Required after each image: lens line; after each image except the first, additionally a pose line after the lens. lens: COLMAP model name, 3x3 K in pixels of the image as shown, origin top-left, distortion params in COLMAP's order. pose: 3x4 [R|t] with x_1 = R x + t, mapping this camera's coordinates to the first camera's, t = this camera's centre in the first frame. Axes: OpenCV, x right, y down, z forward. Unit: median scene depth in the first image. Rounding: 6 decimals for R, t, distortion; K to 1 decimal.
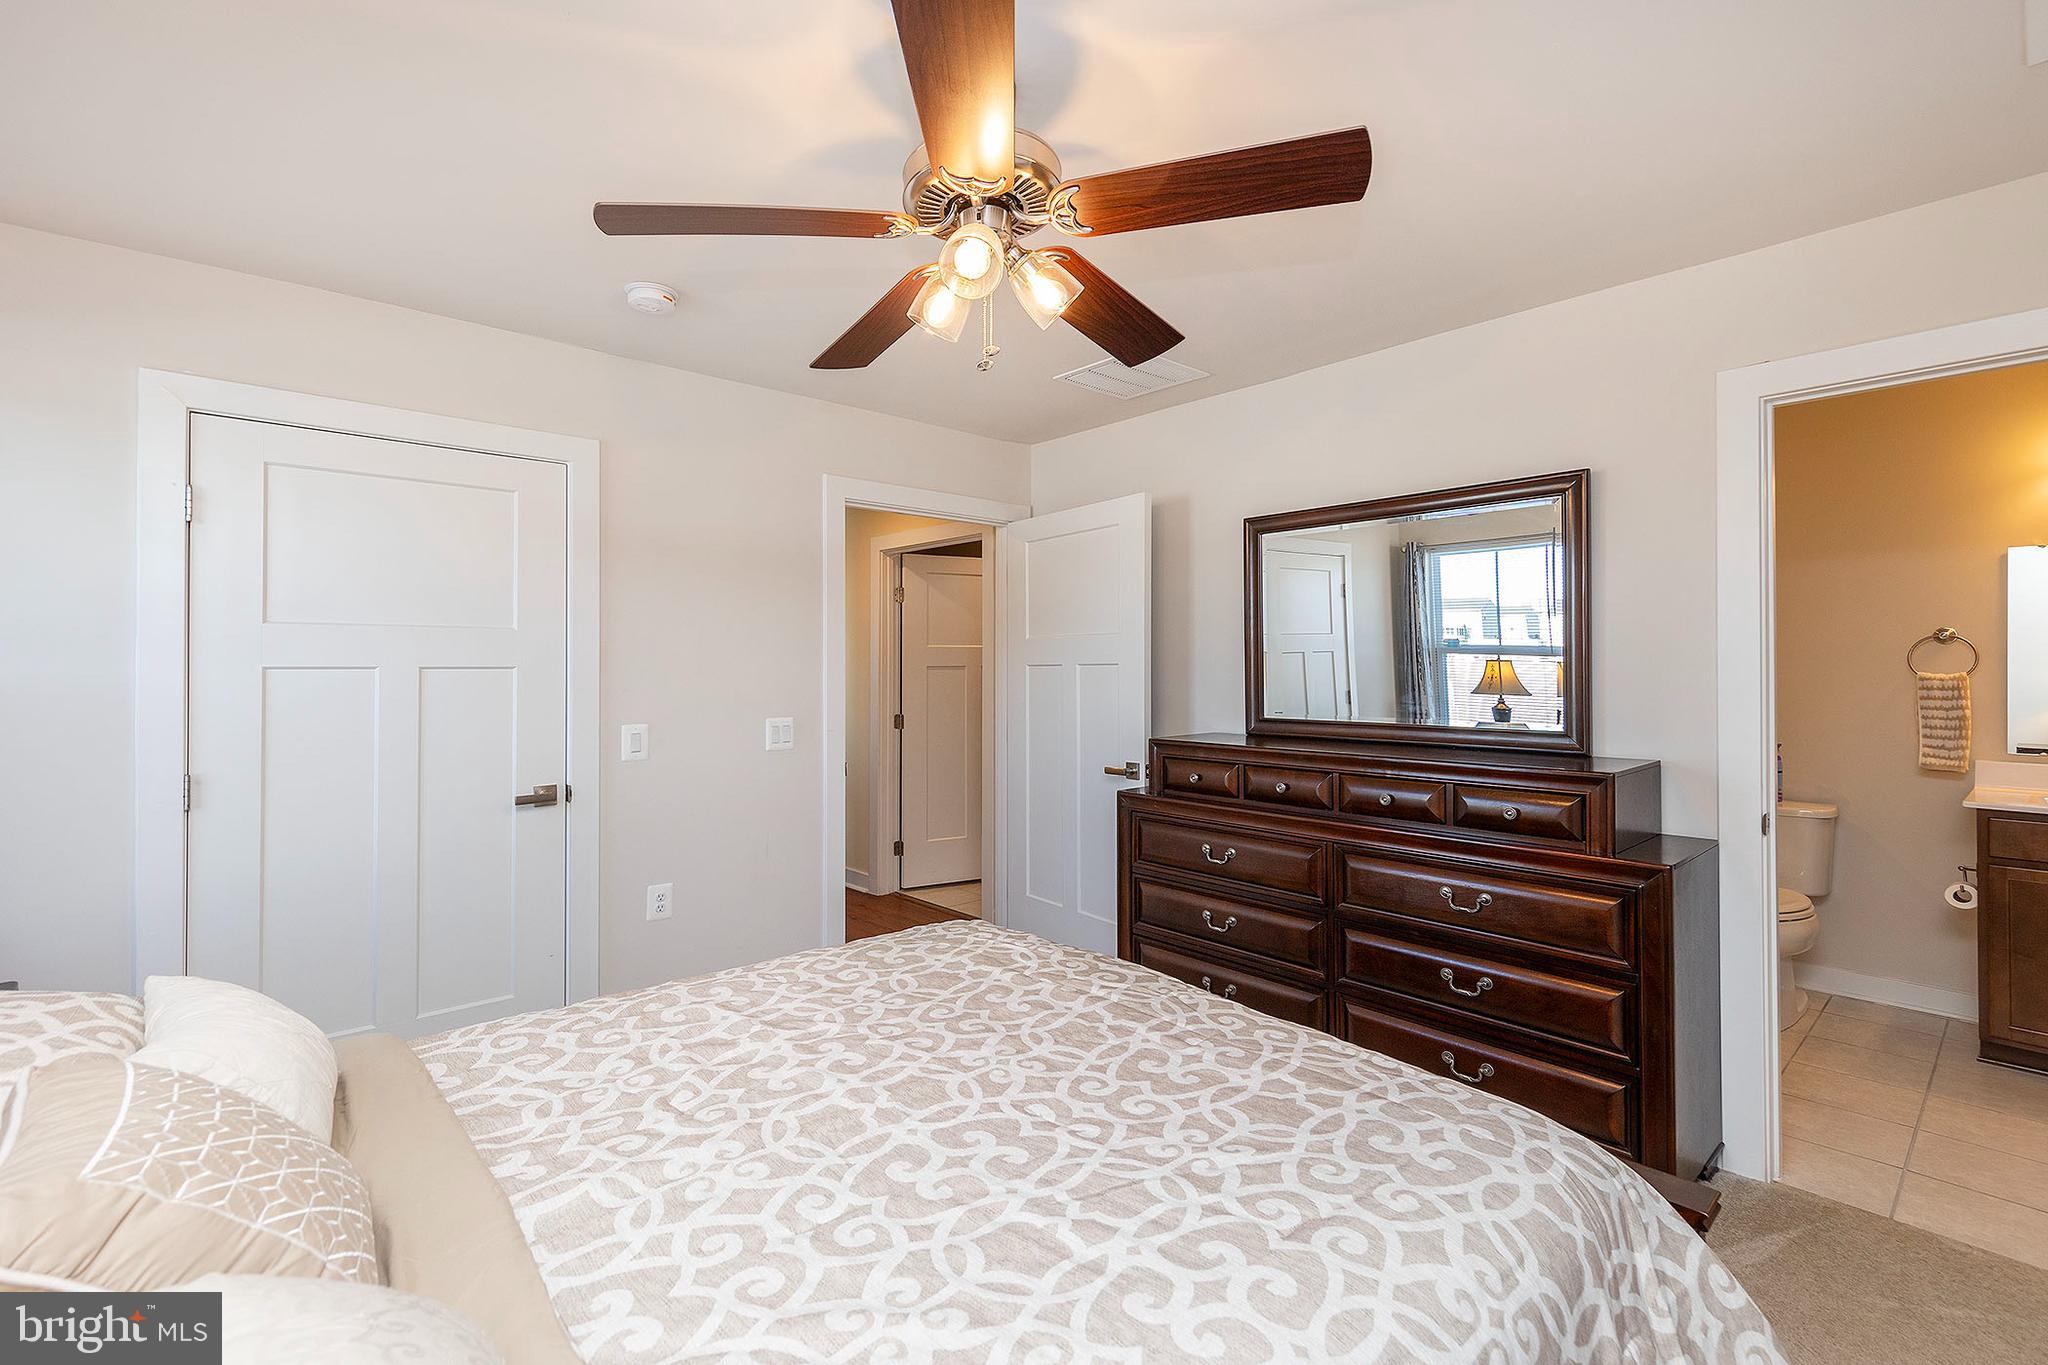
lens RADIAL K [[922.7, 0, 1022.1], [0, 922.7, 646.1], [0, 0, 1]] dist [0.003933, 0.000325]
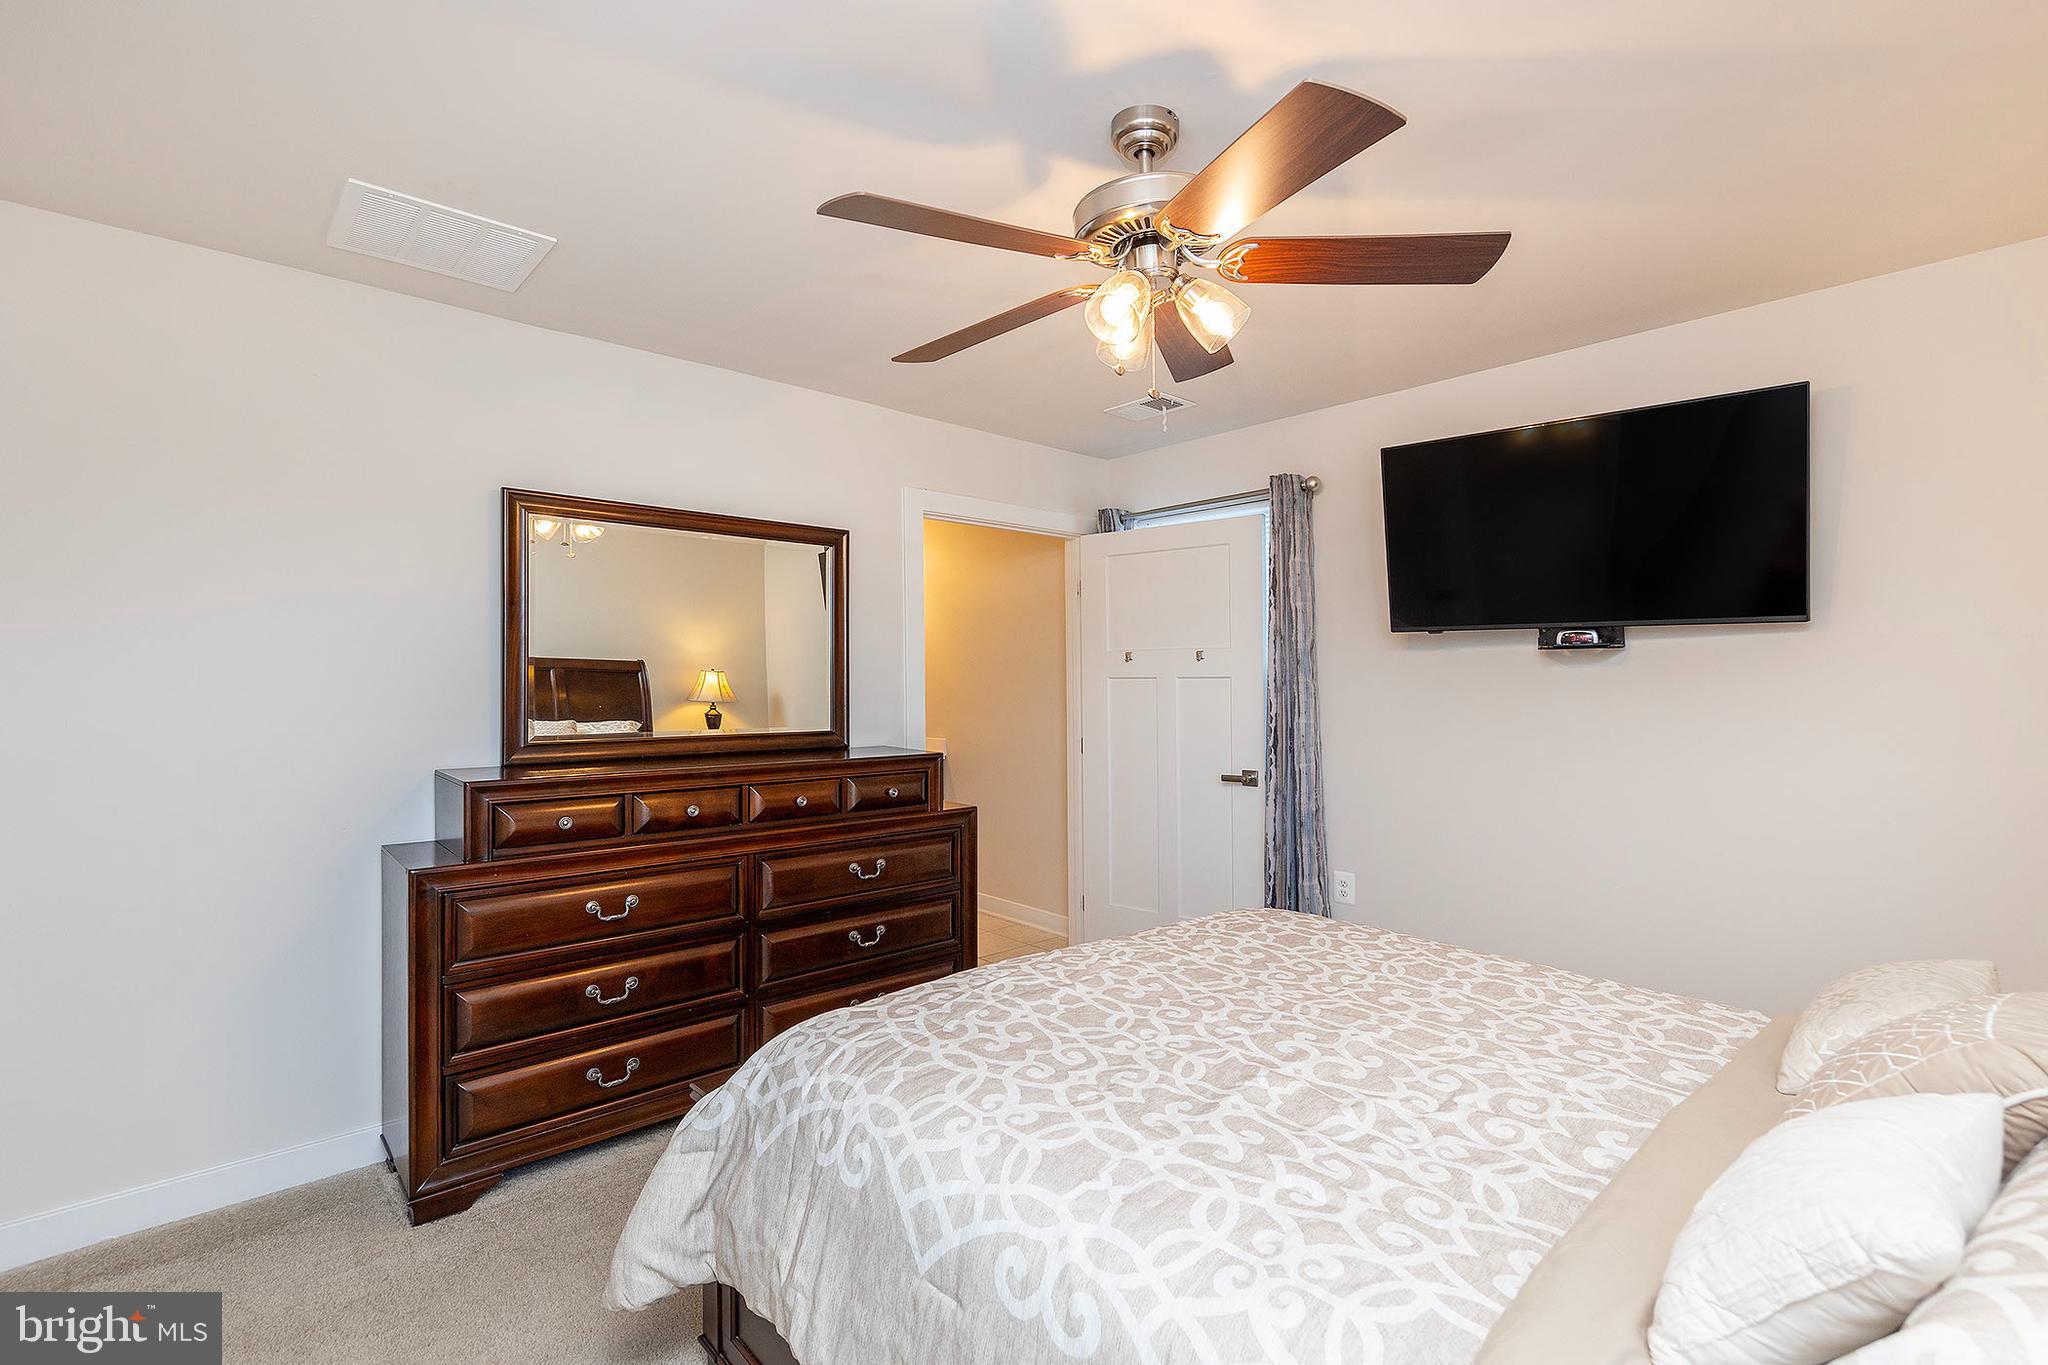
lens RADIAL K [[922.7, 0, 1023.3], [0, 922.7, 688.1], [0, 0, 1]] dist [0.003933, 0.000325]
pose [[0.006929, -0.009411, 0.999932, -0.724864], [-0.024757, 0.999648, 0.009580, 0.015344], [-0.999669, -0.024822, 0.006694, 0.754764]]
